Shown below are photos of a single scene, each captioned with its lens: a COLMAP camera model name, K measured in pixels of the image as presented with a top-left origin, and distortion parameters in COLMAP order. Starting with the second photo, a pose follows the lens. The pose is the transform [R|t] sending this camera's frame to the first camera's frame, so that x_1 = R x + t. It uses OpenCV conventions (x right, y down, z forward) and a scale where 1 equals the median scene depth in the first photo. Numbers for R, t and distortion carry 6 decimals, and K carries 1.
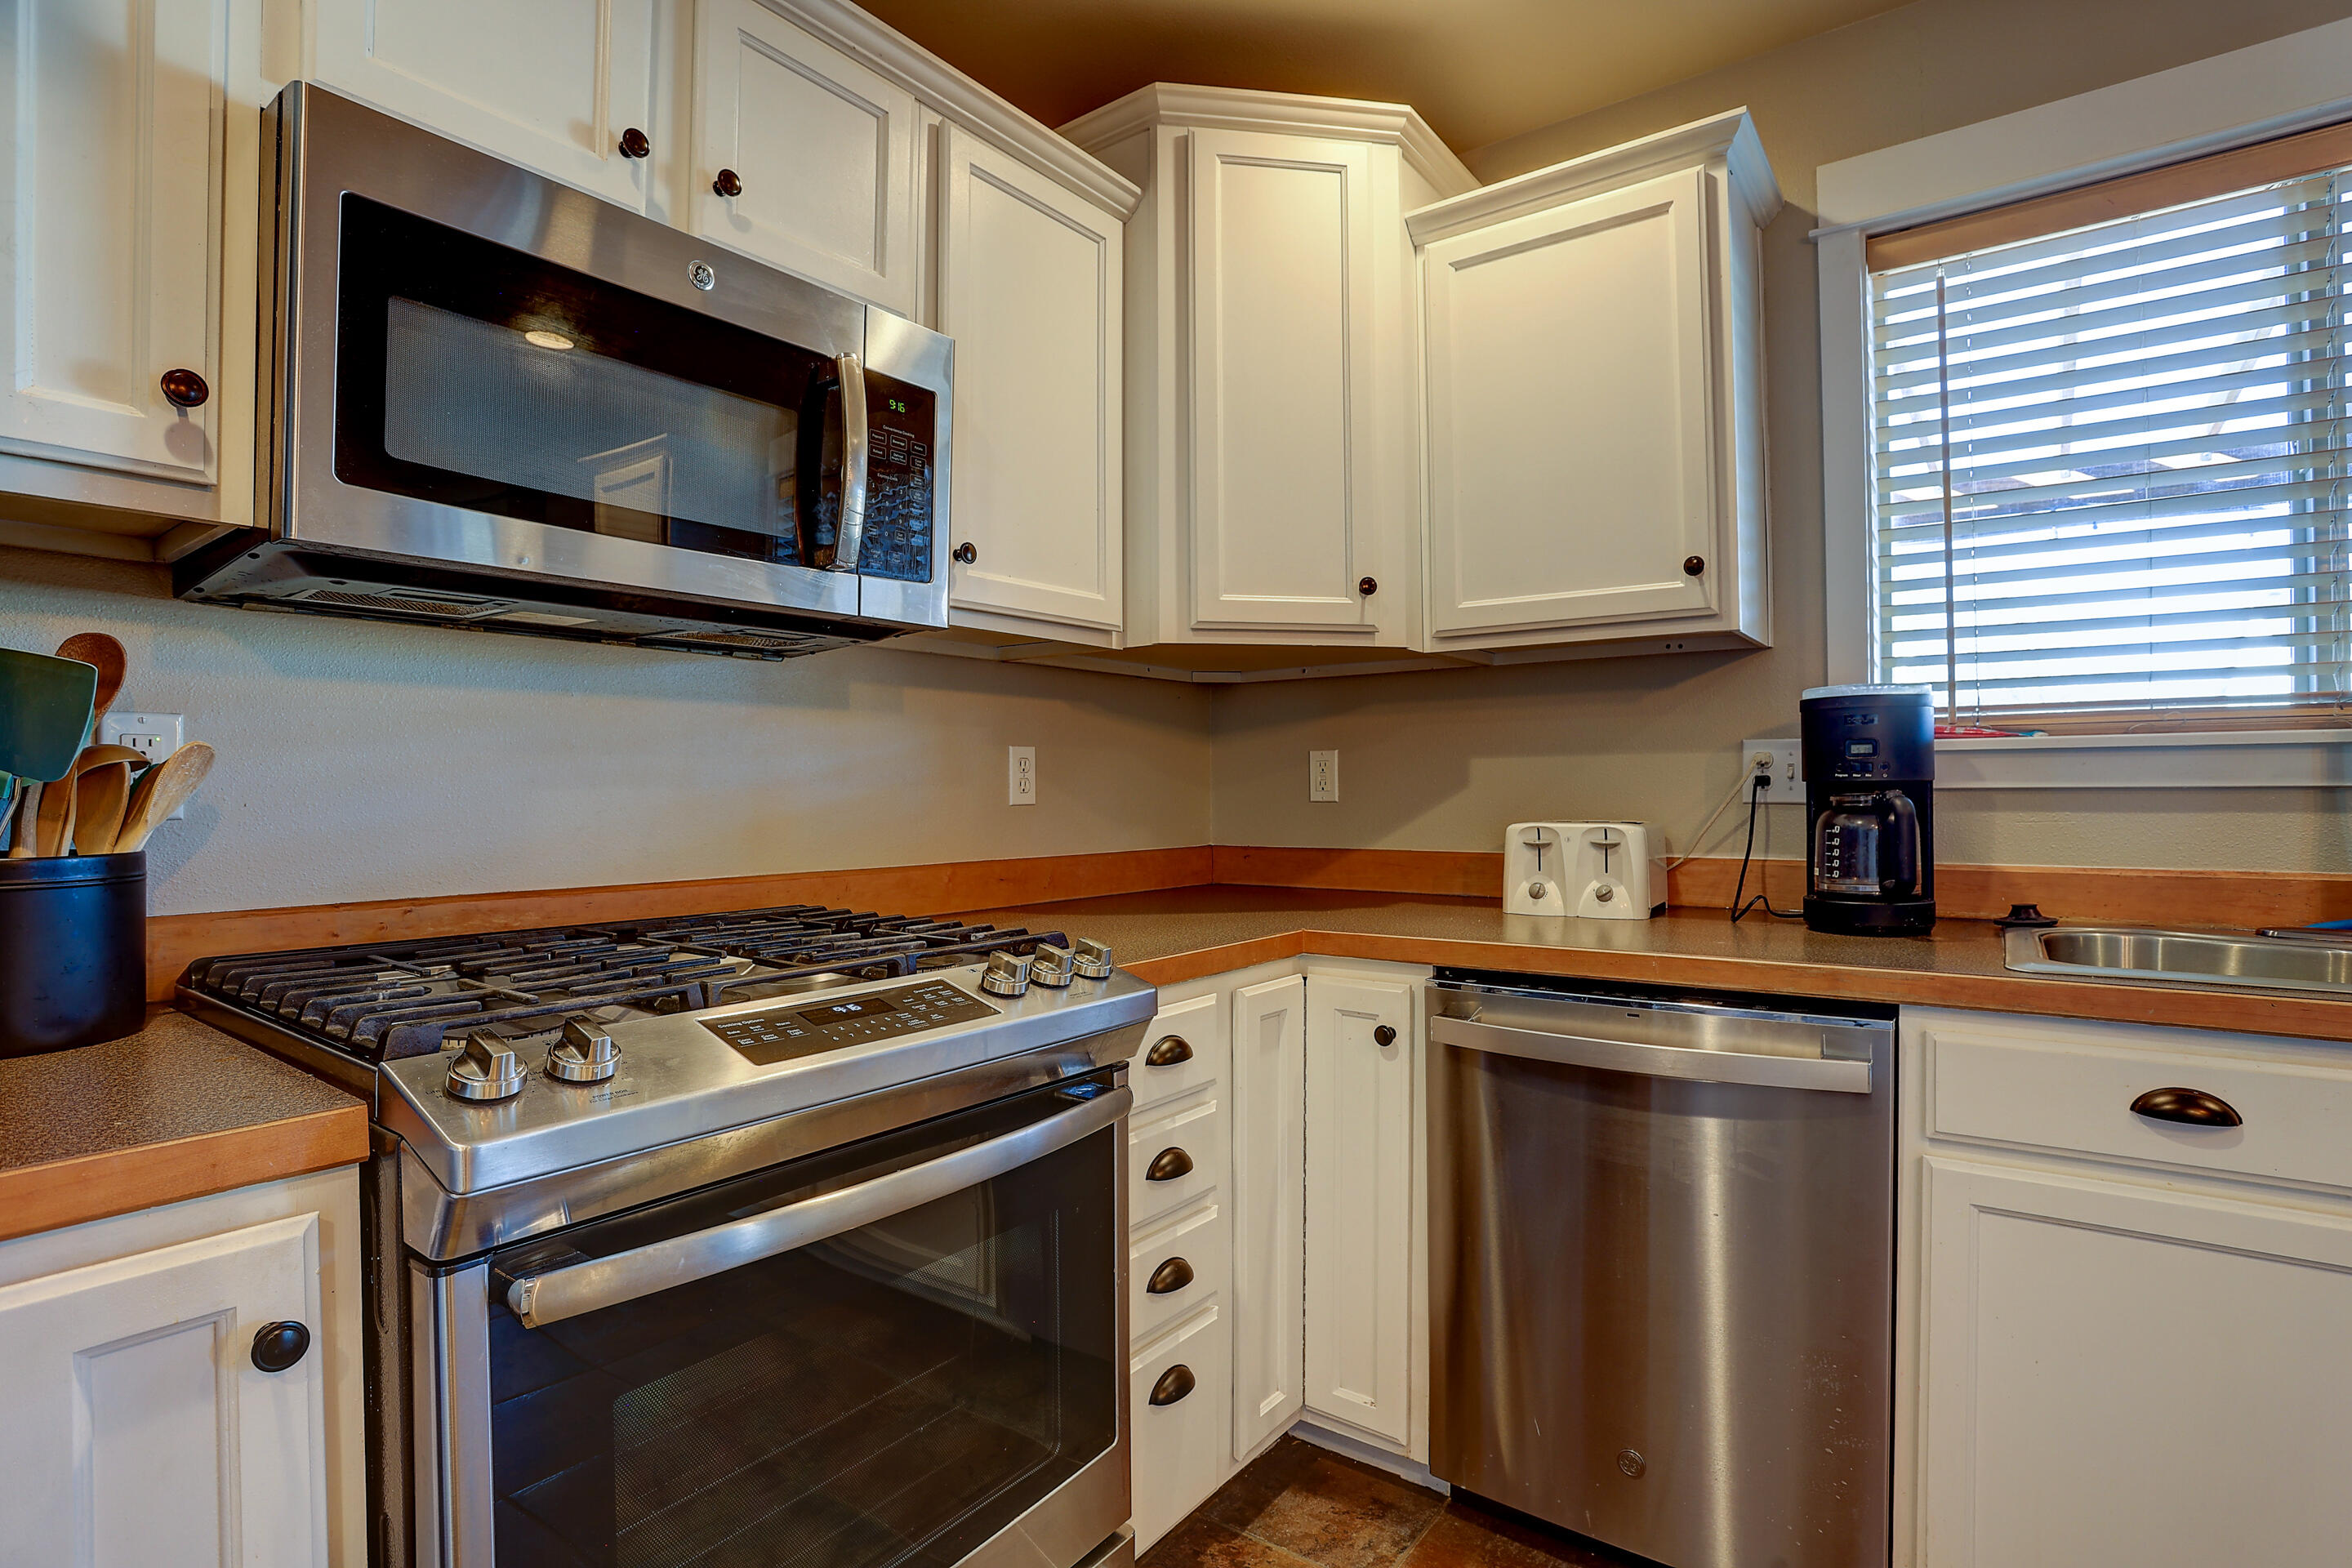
lens RADIAL K [[1147.5, 0, 1196.9], [0, 1147.5, 772.3], [0, 0, 1]] dist [-0.055145, 0.011610]
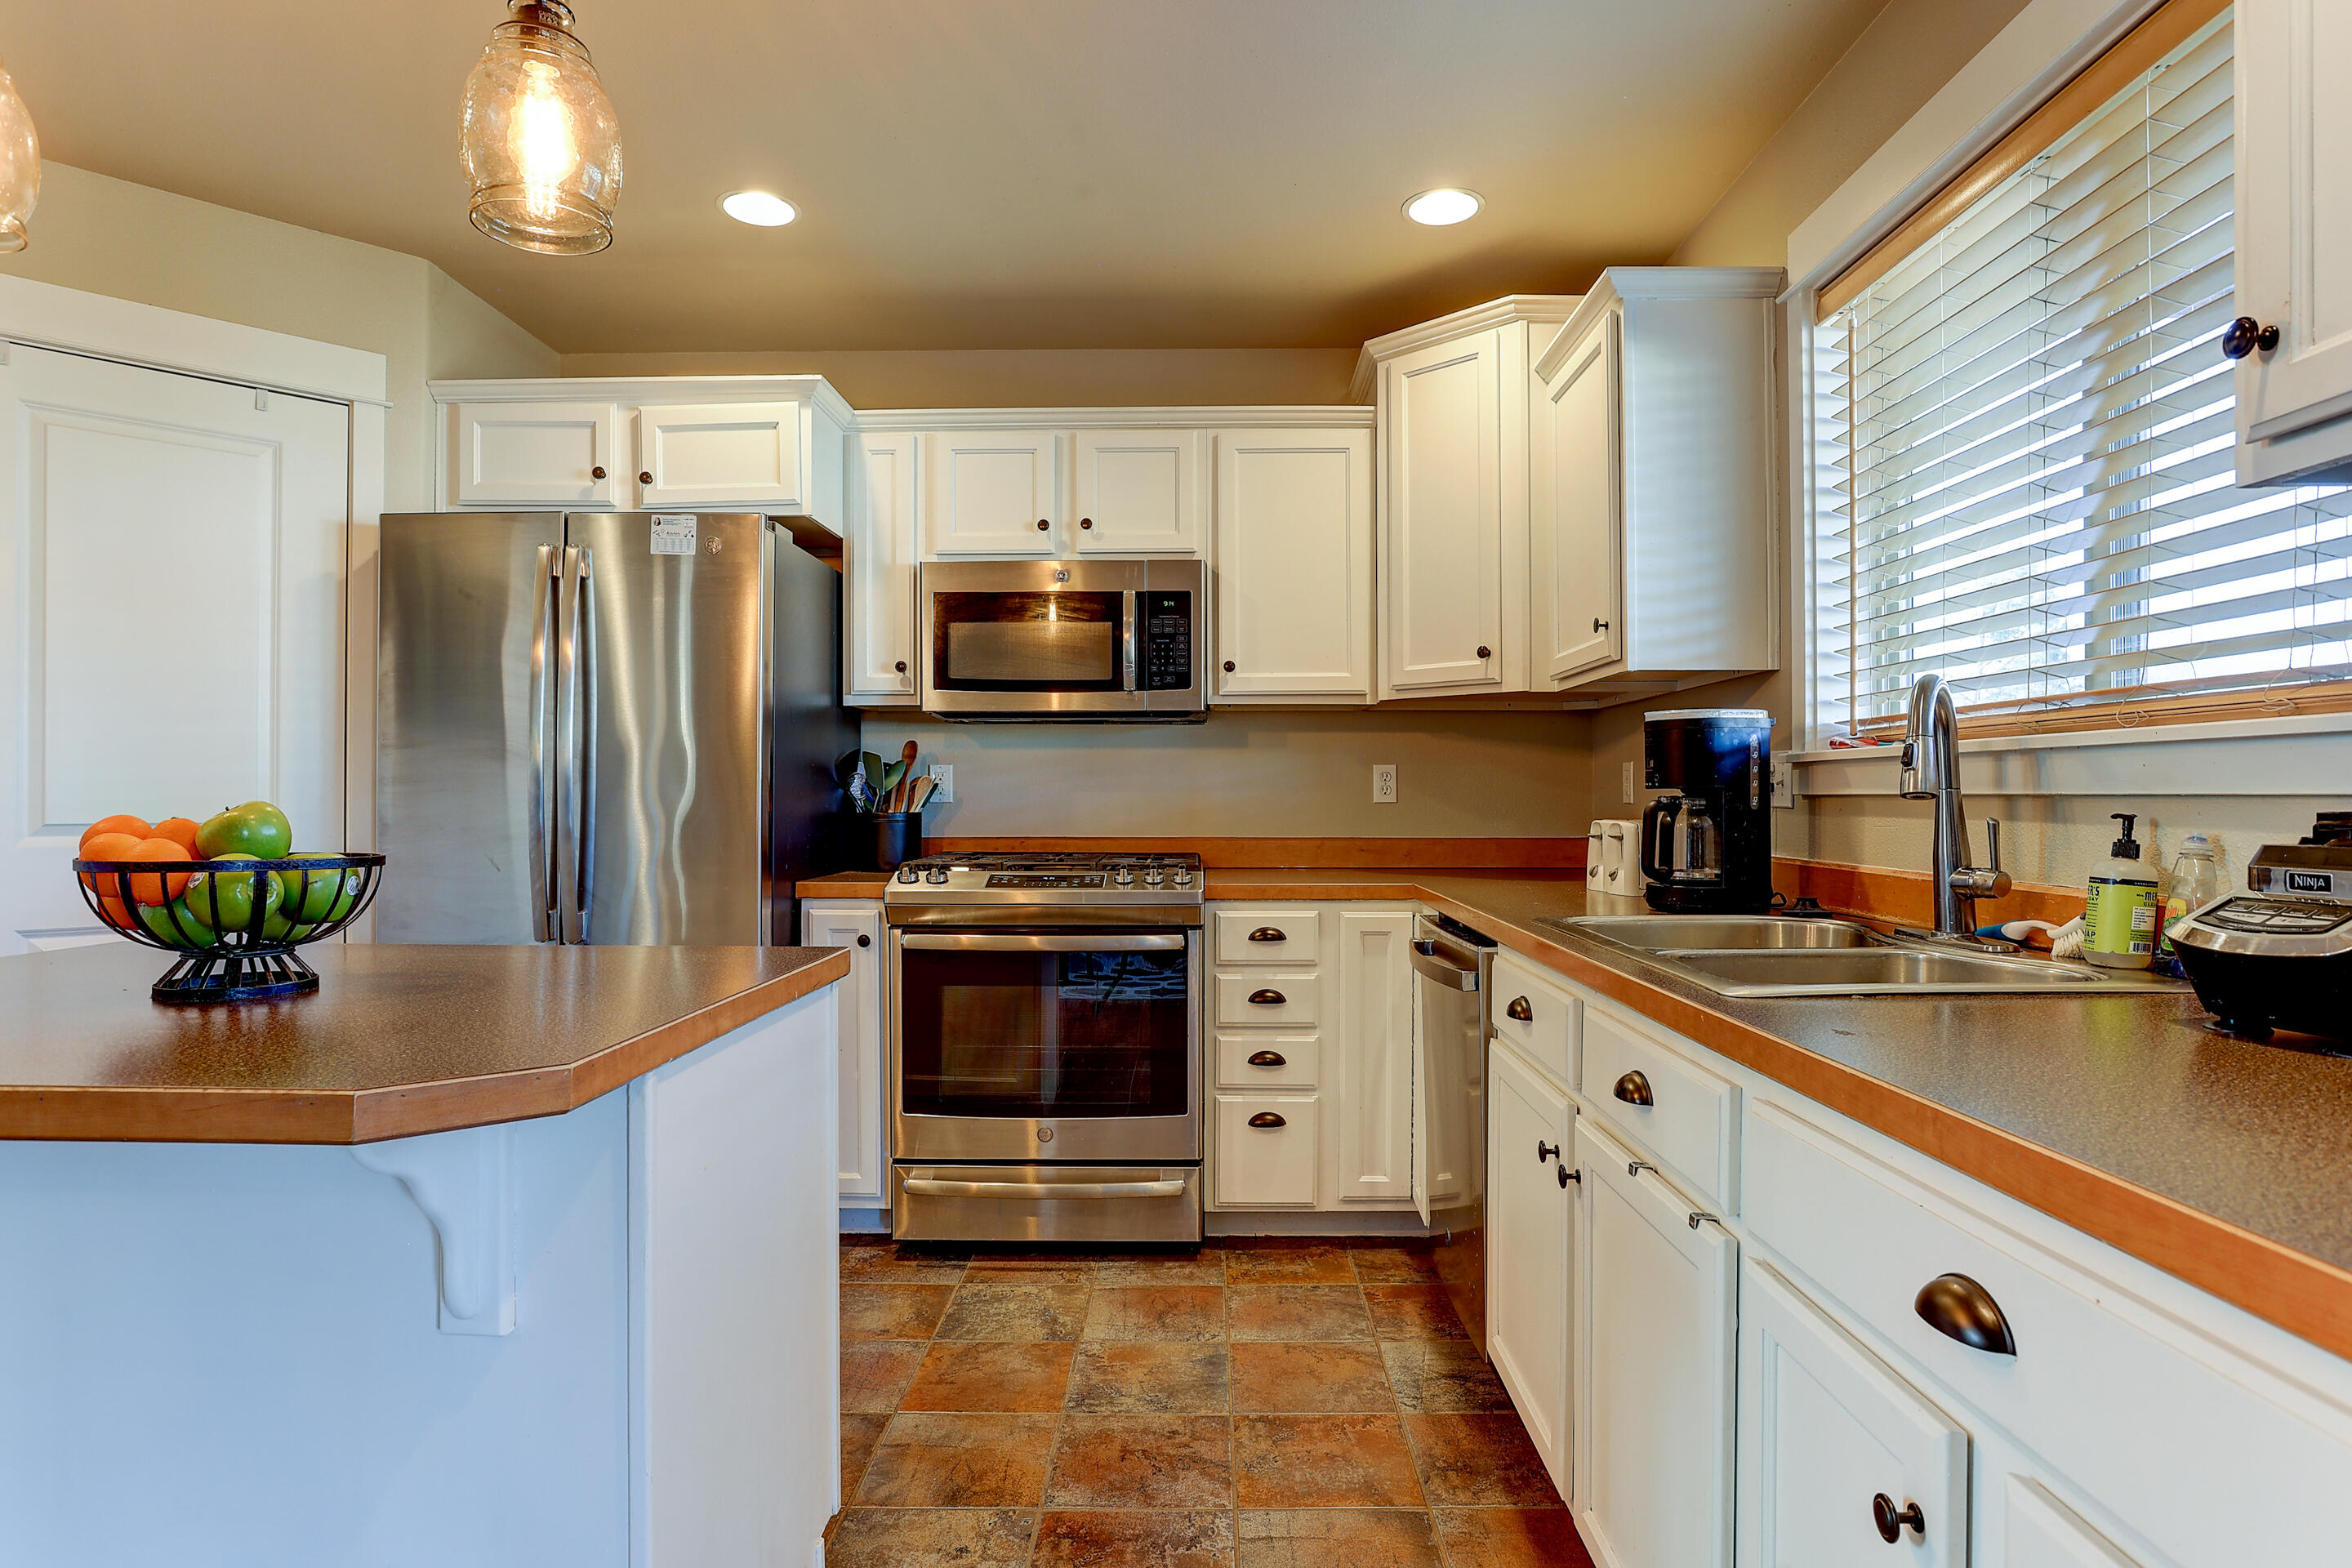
lens RADIAL K [[1255.3, 0, 1205.2], [0, 1255.3, 788.4], [0, 0, 1]] dist [-0.038635, 0.007882]
pose [[0.584331, 0.000463, -0.811515, 1.326617], [0.008863, 0.999937, 0.006952, -0.005752], [0.811467, -0.011255, 0.584290, -0.218167]]
